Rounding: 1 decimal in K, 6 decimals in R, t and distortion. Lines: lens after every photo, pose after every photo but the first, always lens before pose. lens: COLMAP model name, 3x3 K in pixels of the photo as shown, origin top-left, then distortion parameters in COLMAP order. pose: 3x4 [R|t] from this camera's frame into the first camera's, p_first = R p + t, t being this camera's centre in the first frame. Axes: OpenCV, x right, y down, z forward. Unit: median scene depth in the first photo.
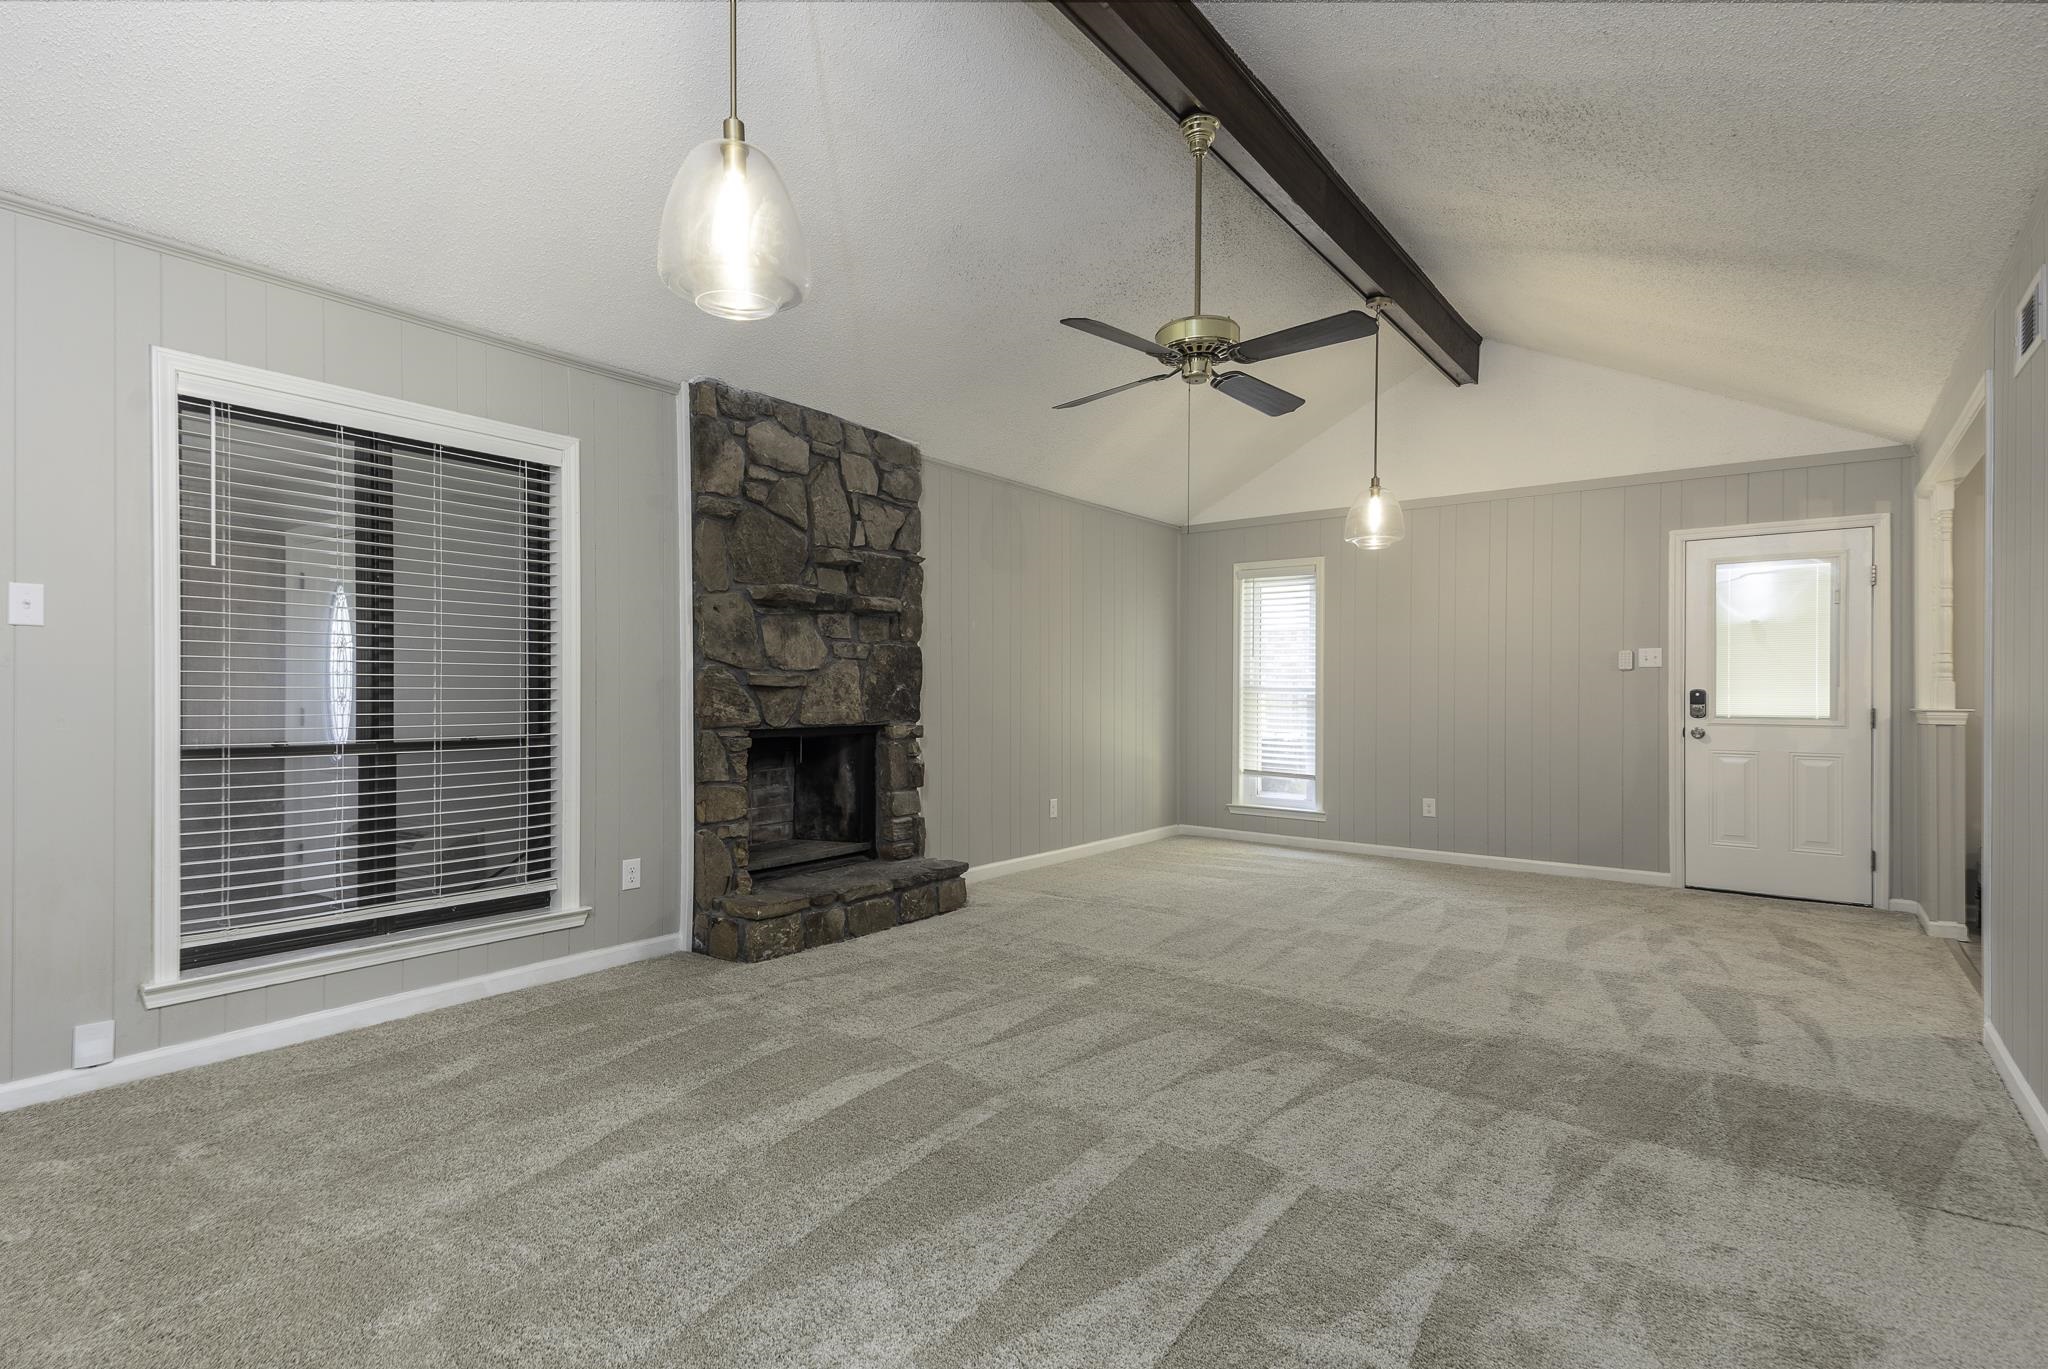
lens RADIAL K [[986.2, 0, 1018.4], [0, 986.2, 697.2], [0, 0, 1]] dist [0.000880, -0.000121]
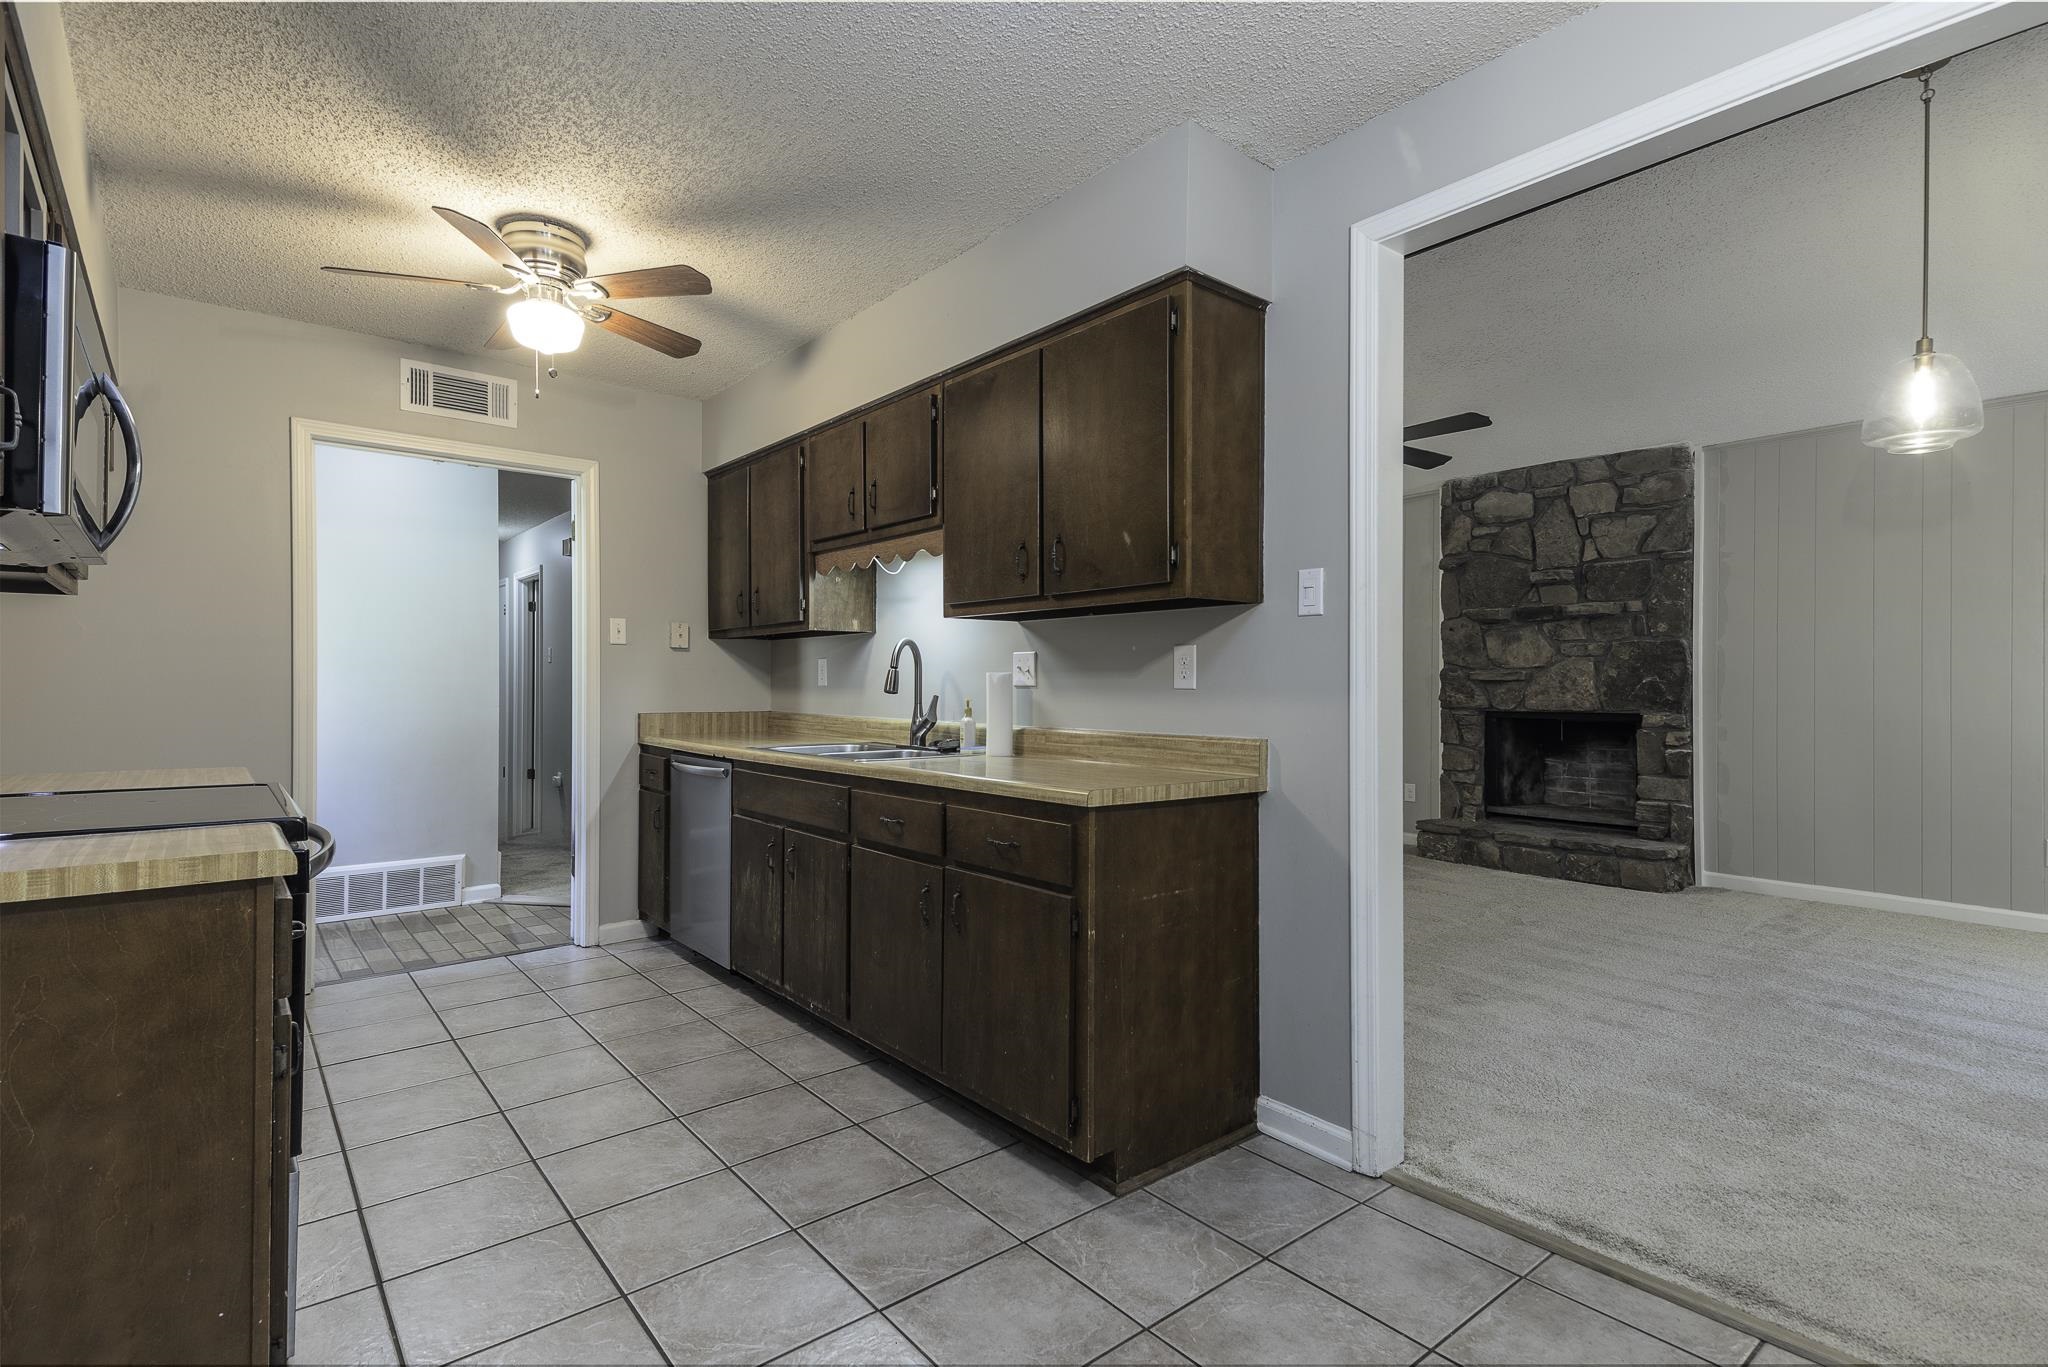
lens RADIAL K [[976.4, 0, 1013.7], [0, 976.4, 681.2], [0, 0, 1]] dist [0.060566, -0.026513]
pose [[-0.243755, -0.005616, -0.969820, 1.222065], [-0.002217, 0.999984, -0.005234, -0.000822], [0.969834, 0.000874, -0.243764, 0.654031]]
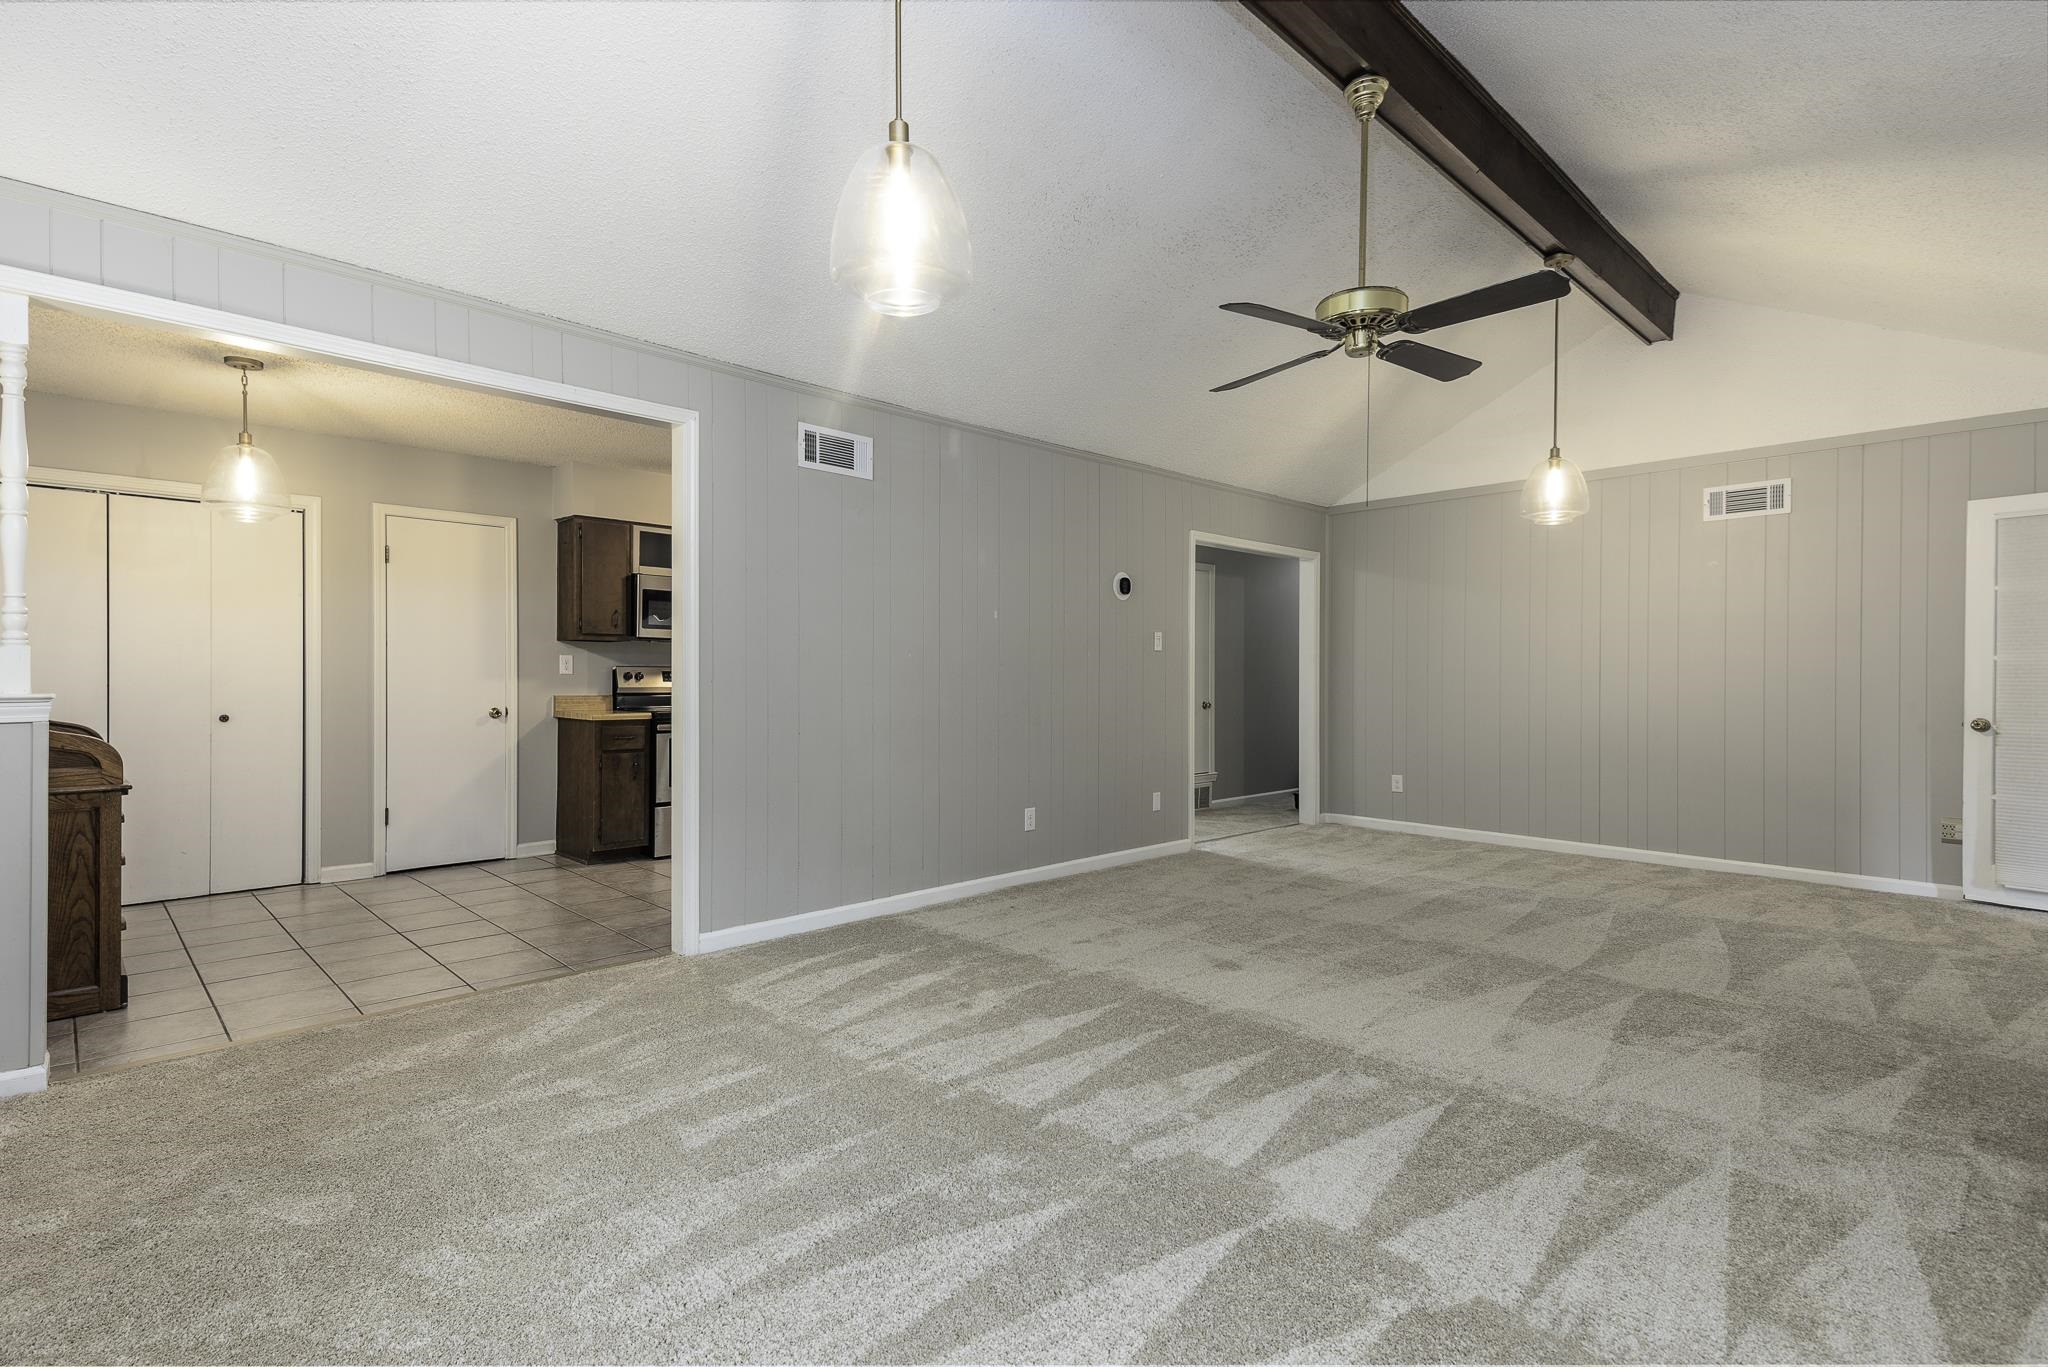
lens RADIAL K [[976.4, 0, 1013.7], [0, 976.4, 681.2], [0, 0, 1]] dist [0.060566, -0.026513]
pose [[-0.986953, -0.005737, 0.160904, 0.281279], [-0.004888, 0.999972, 0.005672, -0.005023], [-0.160932, 0.004811, -0.986954, 1.501348]]
